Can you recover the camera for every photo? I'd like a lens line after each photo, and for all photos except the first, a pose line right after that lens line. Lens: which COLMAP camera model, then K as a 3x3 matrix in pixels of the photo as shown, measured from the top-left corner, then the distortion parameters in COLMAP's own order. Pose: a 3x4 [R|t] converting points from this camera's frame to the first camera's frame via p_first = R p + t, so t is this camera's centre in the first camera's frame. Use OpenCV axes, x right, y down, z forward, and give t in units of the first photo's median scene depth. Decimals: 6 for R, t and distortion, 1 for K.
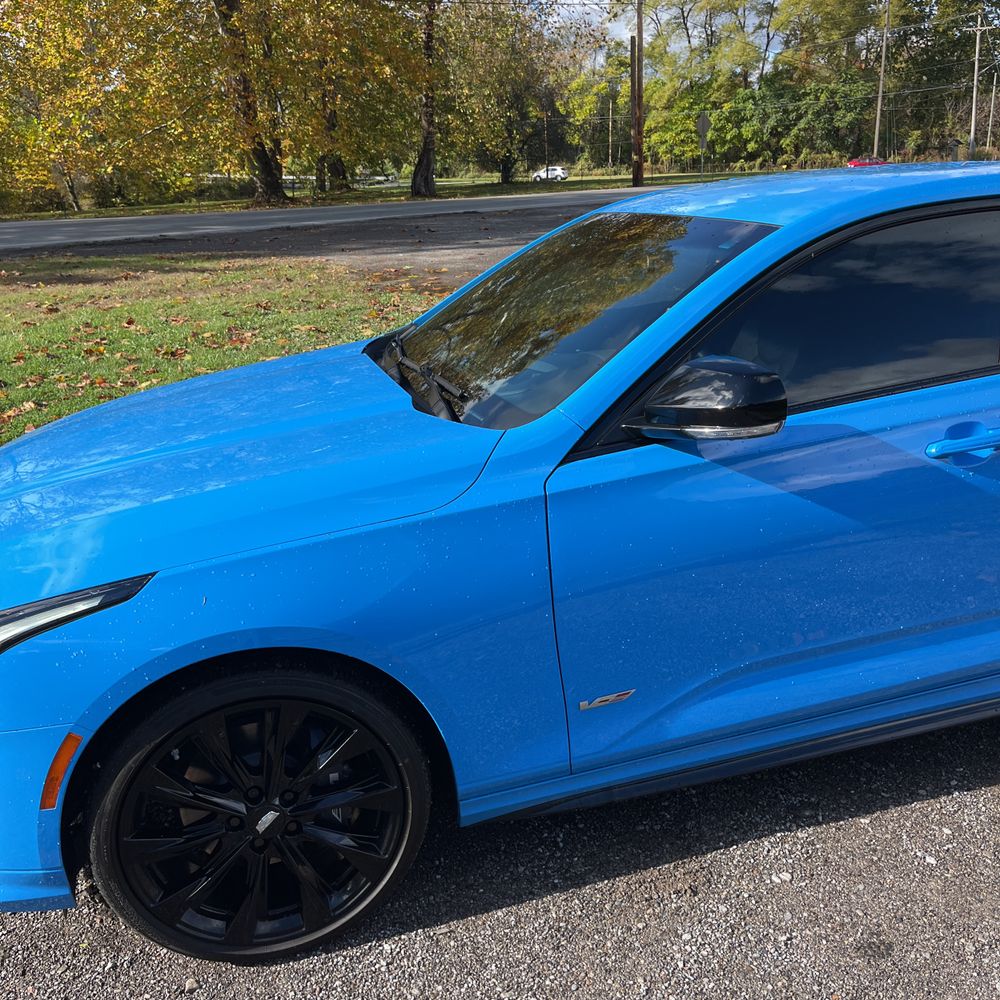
lens RADIAL K [[1005.8, 0, 491.5], [0, 1005.8, 499.2], [0, 0, 1]] dist [0.028030, -0.039244]
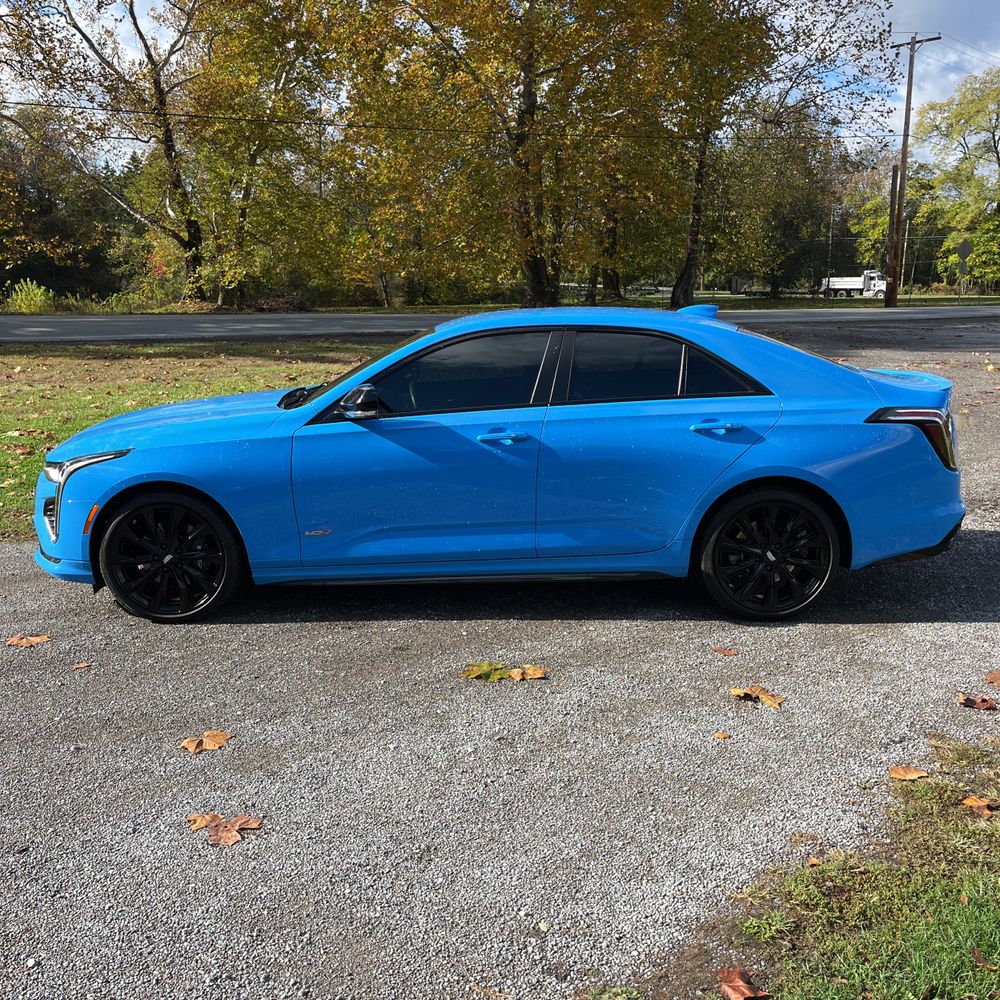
lens RADIAL K [[1002.4, 0, 499.7], [0, 1002.4, 481.5], [0, 0, 1]] dist [0.013323, 0.000592]
pose [[0.960690, 0.088629, -0.263098, 1.114637], [-0.118551, 0.987890, -0.100096, 0.268407], [0.251041, 0.127352, 0.959562, -1.097821]]
